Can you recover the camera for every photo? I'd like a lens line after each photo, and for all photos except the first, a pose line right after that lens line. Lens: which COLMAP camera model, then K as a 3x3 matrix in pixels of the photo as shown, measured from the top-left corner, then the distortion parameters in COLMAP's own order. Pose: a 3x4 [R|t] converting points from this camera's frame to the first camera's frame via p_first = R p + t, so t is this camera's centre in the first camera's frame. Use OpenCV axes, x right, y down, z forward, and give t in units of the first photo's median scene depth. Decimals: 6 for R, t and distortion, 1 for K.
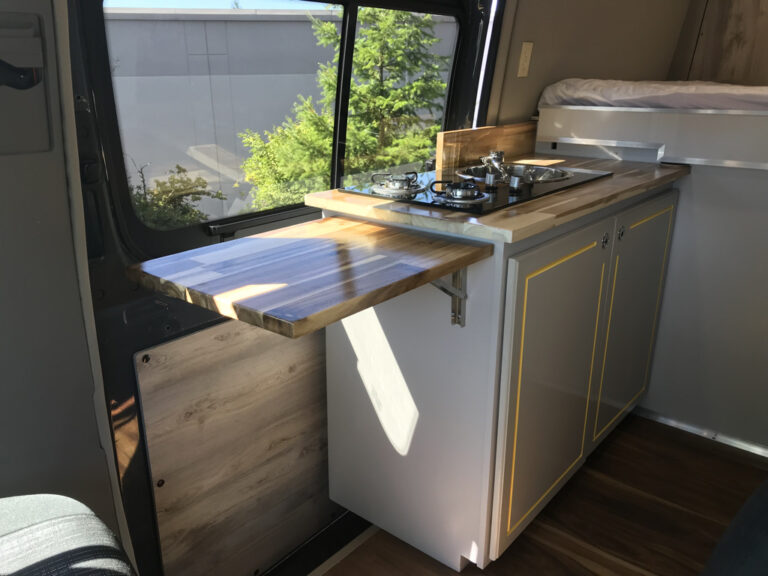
lens RADIAL K [[632.2, 0, 384.0], [0, 632.2, 288.0], [0, 0, 1]] dist [0.085647, -0.158585]
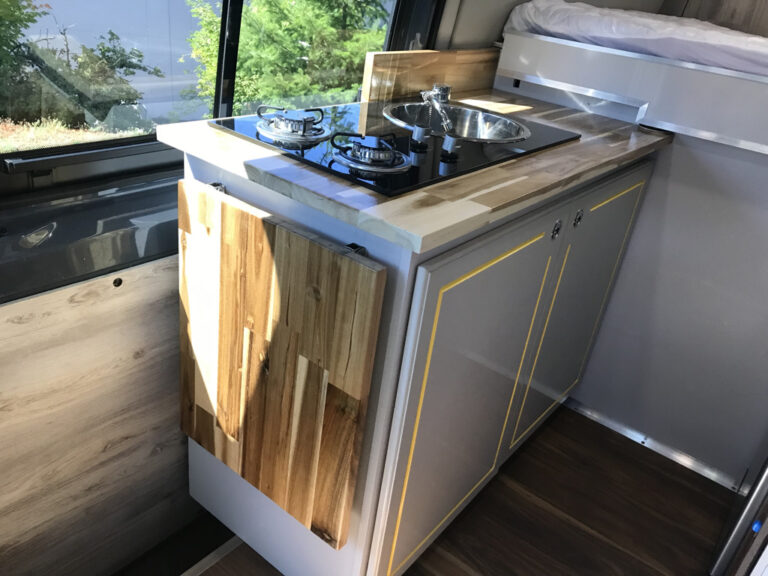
lens RADIAL K [[642.5, 0, 398.9], [0, 642.5, 286.8], [0, 0, 1]] dist [-0.058118, 0.122522]
pose [[0.990599, 0.092351, 0.100916, 0.066675], [-0.106747, 0.983196, 0.148091, -0.080801], [-0.085544, -0.157471, 0.983811, 0.190486]]
